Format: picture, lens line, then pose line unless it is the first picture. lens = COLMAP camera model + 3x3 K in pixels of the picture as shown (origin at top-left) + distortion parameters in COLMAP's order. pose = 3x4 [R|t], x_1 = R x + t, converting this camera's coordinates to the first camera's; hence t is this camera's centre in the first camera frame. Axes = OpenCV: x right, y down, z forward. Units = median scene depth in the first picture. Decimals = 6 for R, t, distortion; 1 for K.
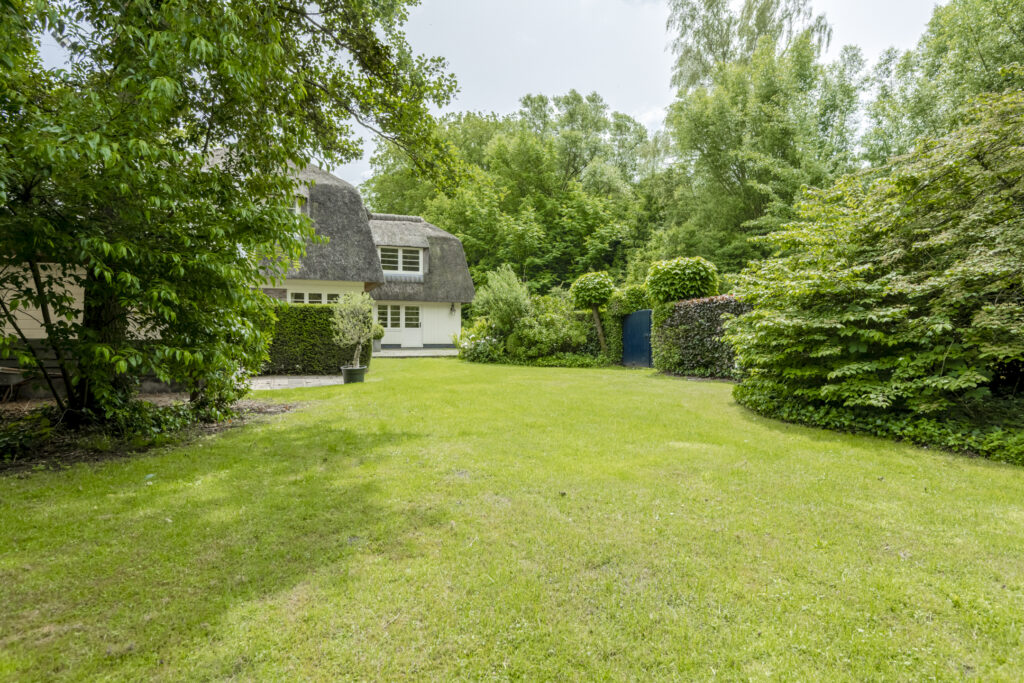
lens RADIAL K [[588.6, 0, 510.0], [0, 588.6, 338.4], [0, 0, 1]] dist [-0.000753, -0.000025]
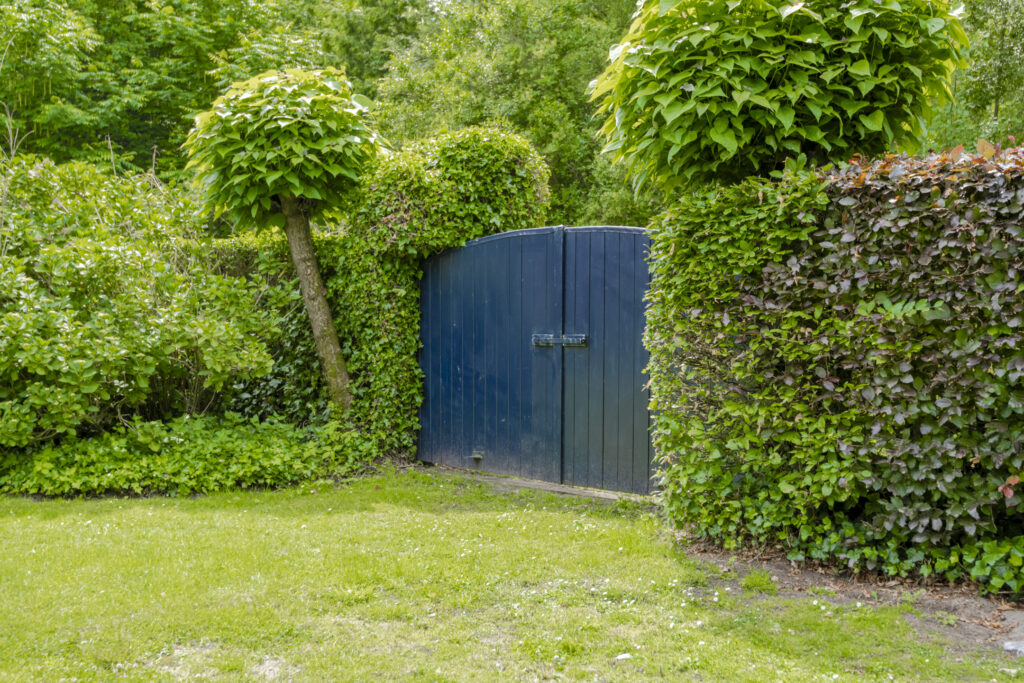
lens RADIAL K [[1038.2, 0, 506.4], [0, 1038.2, 337.1], [0, 0, 1]] dist [-0.003342, 0.000000]
pose [[0.913074, -0.014728, 0.407529, 0.050703], [0.005598, 0.999706, 0.023586, -0.014739], [-0.407756, -0.019255, 0.912888, 0.597326]]
